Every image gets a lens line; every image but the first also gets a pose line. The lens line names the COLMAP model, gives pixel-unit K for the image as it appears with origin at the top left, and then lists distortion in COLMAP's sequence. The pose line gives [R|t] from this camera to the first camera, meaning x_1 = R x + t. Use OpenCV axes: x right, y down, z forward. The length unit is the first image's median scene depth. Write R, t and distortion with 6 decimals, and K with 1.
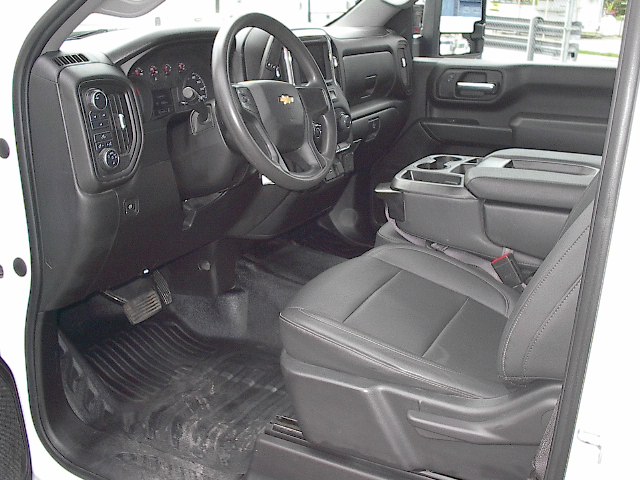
lens RADIAL K [[732.9, 0, 320.4], [0, 732.9, 238.0], [0, 0, 1]] dist [-0.156375, 0.055023]
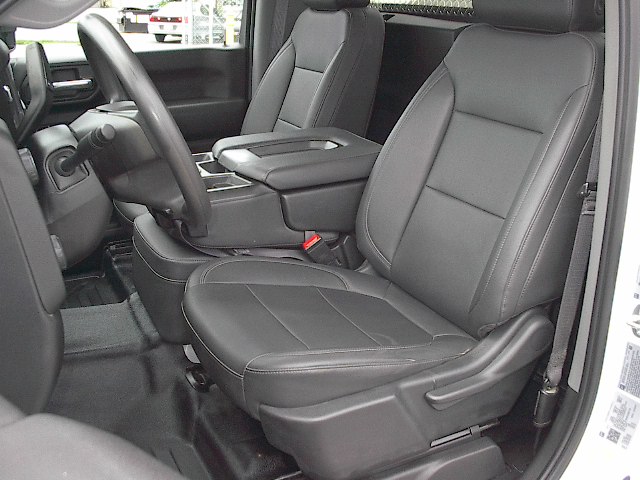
lens RADIAL K [[732.9, 0, 320.4], [0, 732.9, 238.0], [0, 0, 1]] dist [-0.156375, 0.055023]
pose [[0.576479, -0.276748, 0.768819, -0.530309], [0.254281, 0.954939, 0.153079, -0.130075], [-0.776540, 0.107249, 0.620874, 0.344484]]
